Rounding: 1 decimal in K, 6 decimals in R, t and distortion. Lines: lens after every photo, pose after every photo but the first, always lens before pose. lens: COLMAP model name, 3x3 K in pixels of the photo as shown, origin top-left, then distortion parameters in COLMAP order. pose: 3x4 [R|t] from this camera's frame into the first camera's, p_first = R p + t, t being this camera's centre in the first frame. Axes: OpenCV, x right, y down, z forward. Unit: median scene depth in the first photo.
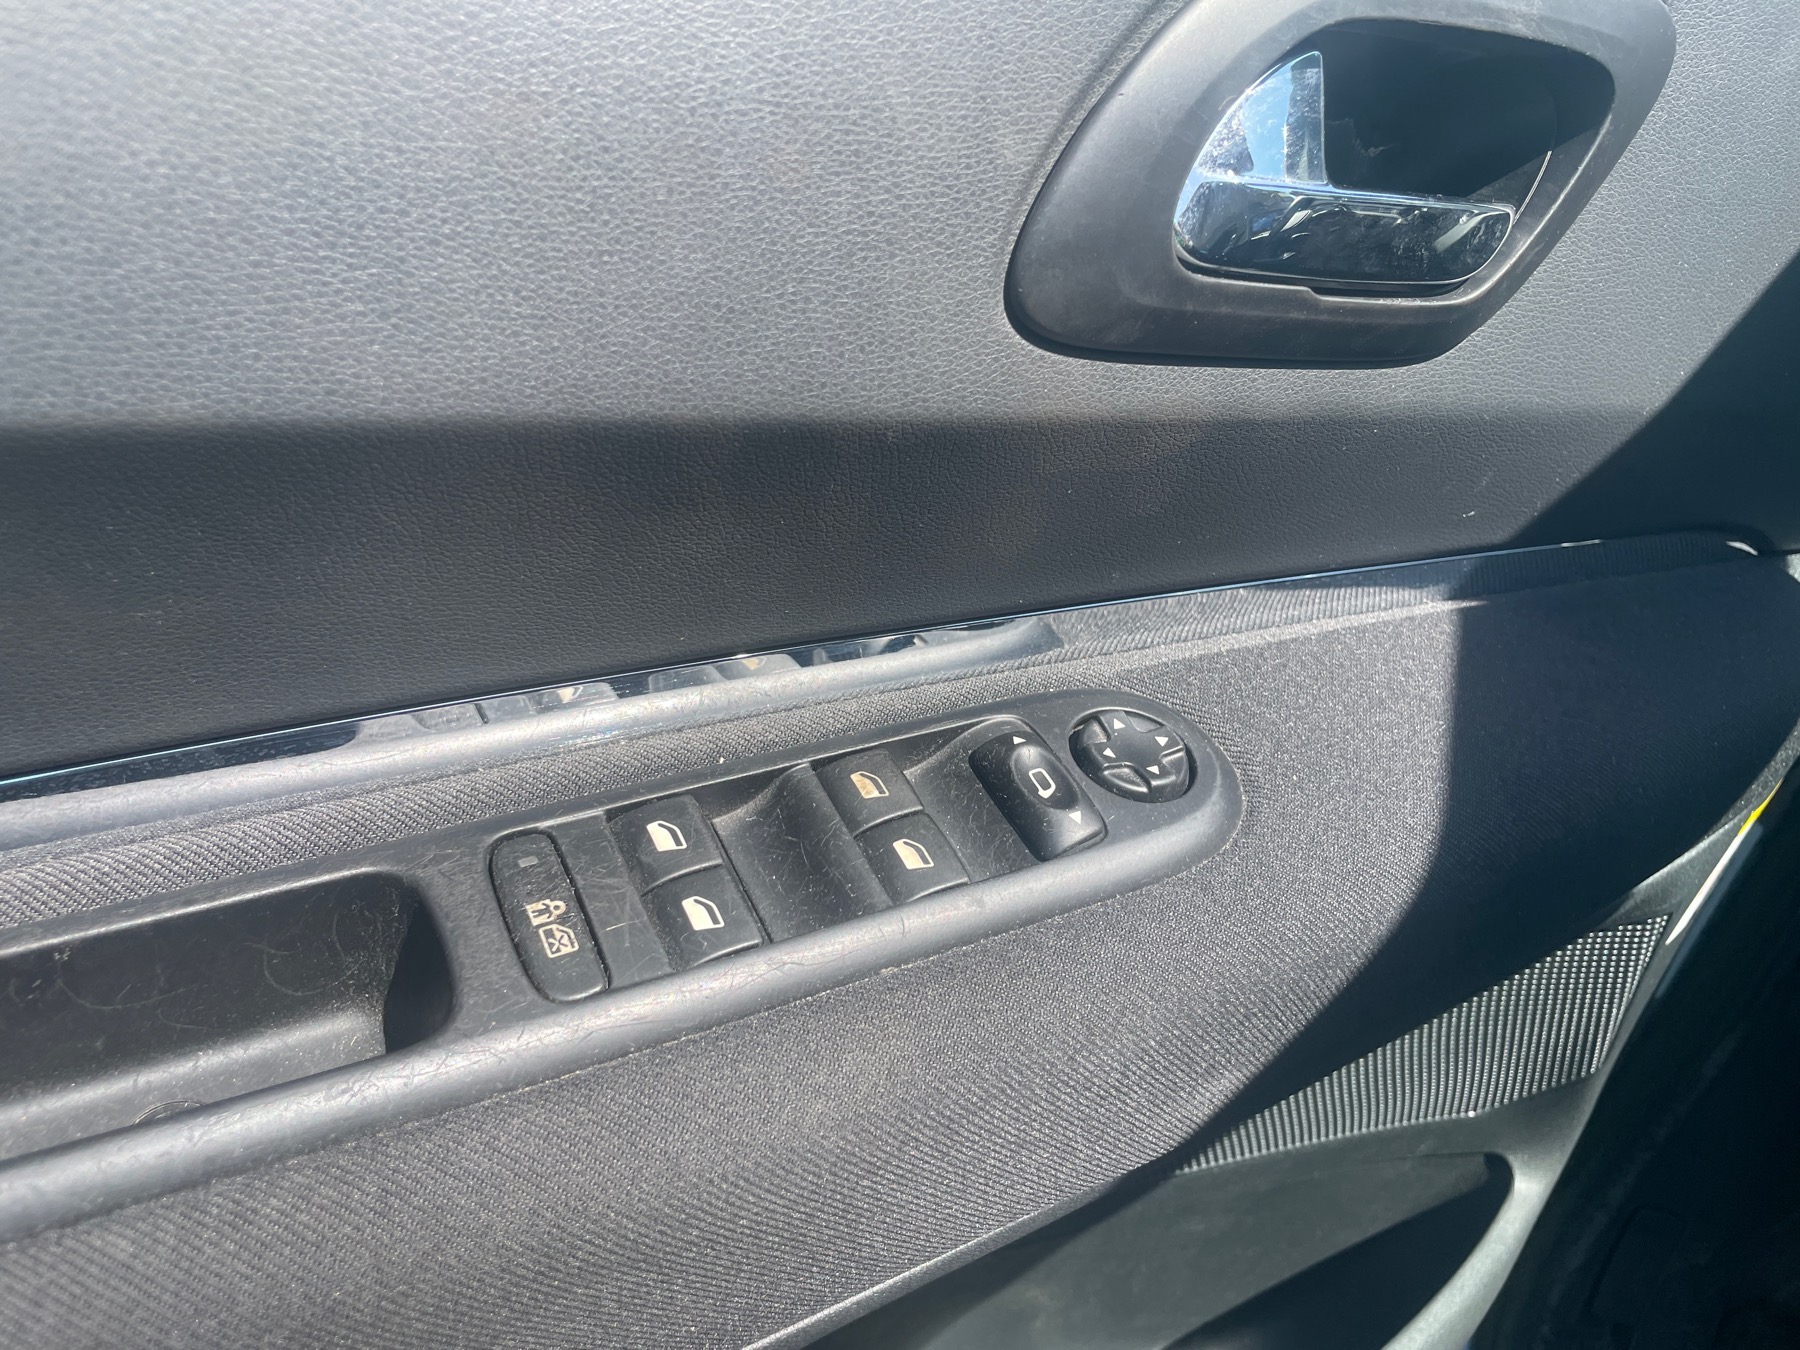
lens RADIAL K [[1370.6, 0, 902.2], [0, 1370.6, 662.5], [0, 0, 1]] dist [0.073095, -0.099077]
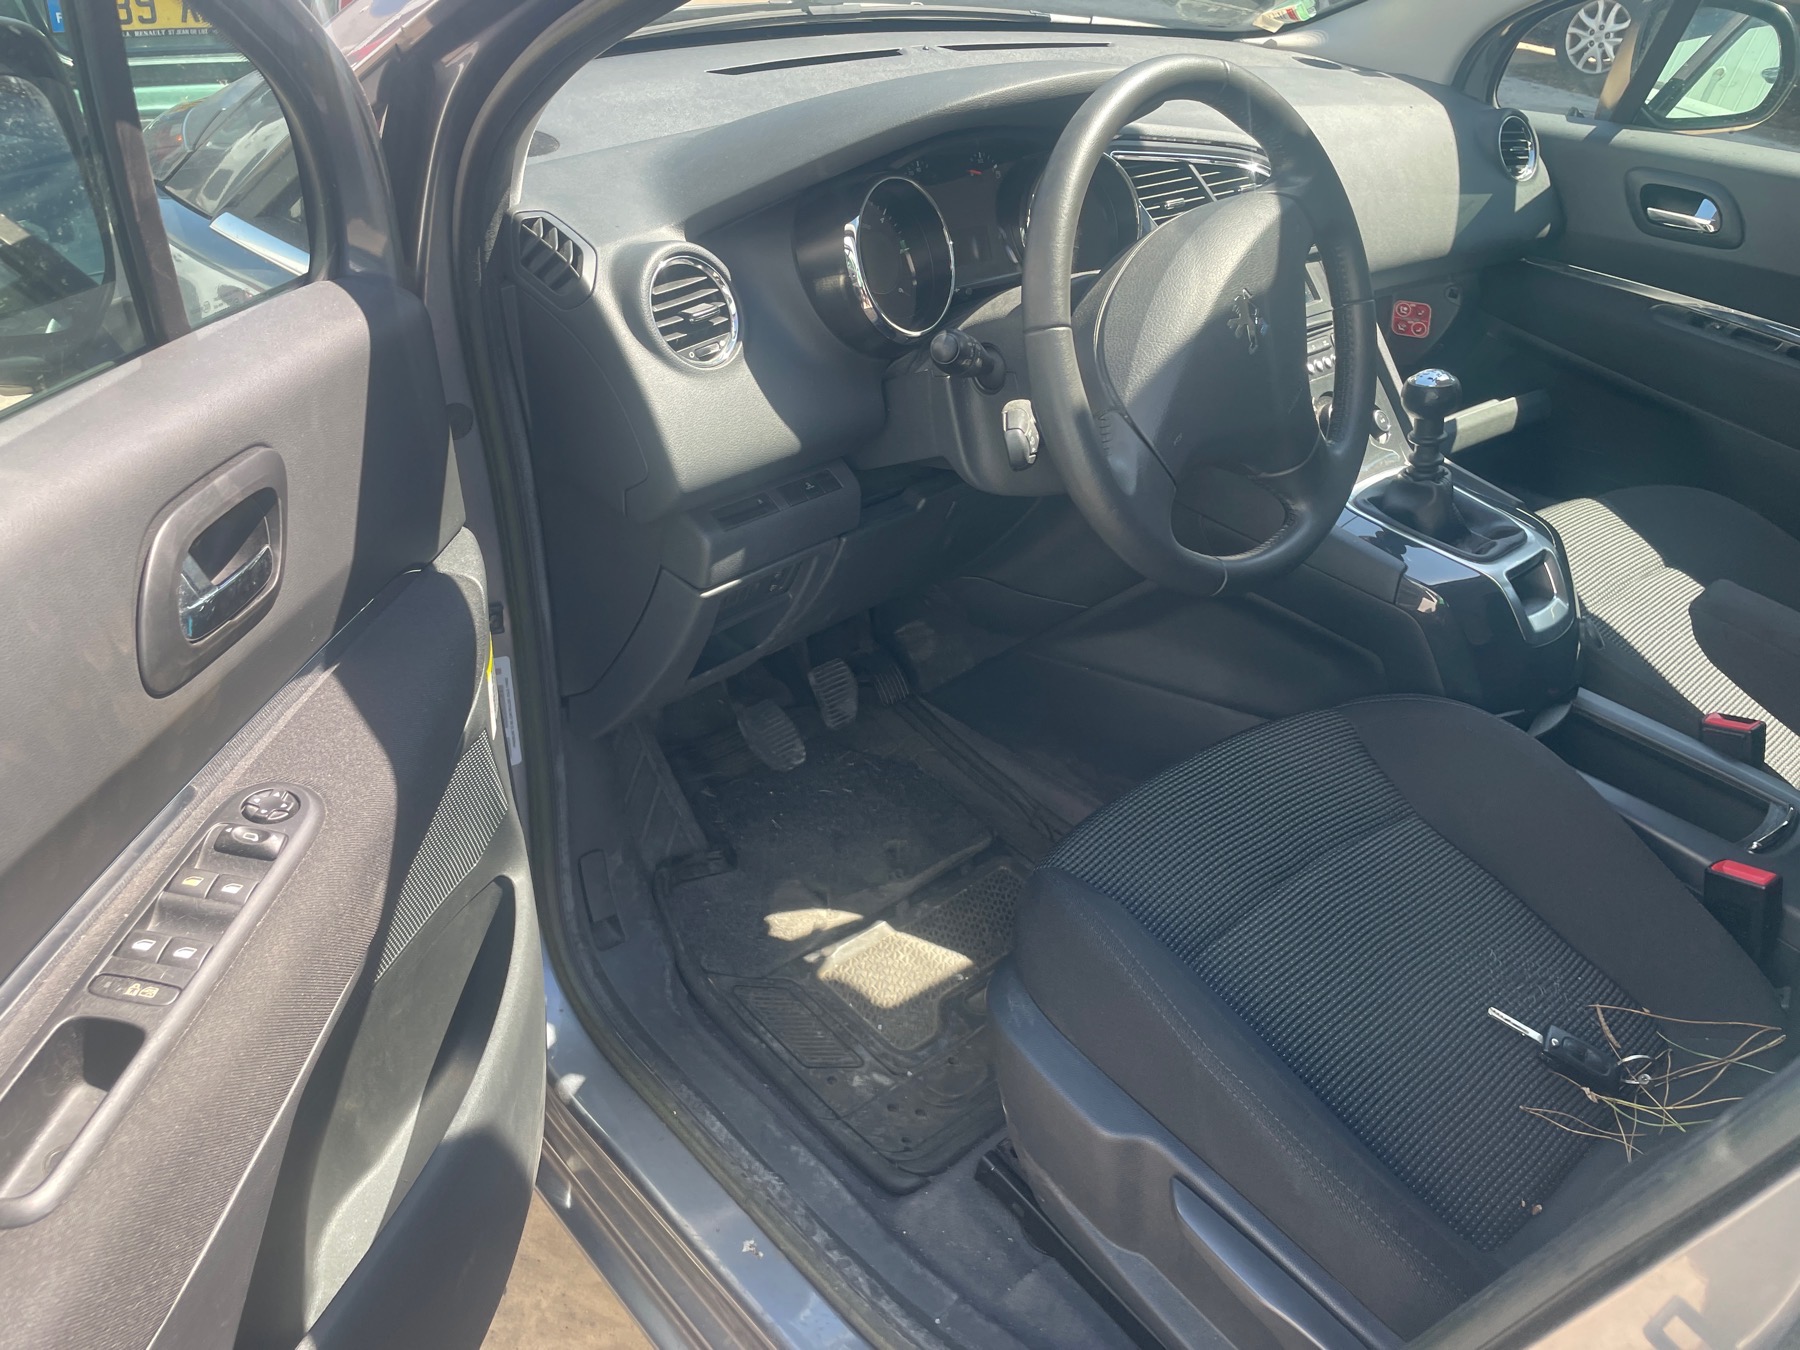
lens RADIAL K [[1370.6, 0, 874.6], [0, 1370.6, 661.8], [0, 0, 1]] dist [0.073095, -0.099077]
pose [[0.557644, -0.532844, 0.636483, -0.680395], [0.495984, 0.828731, 0.259239, -0.258228], [-0.665607, 0.171123, 0.726419, -1.574656]]
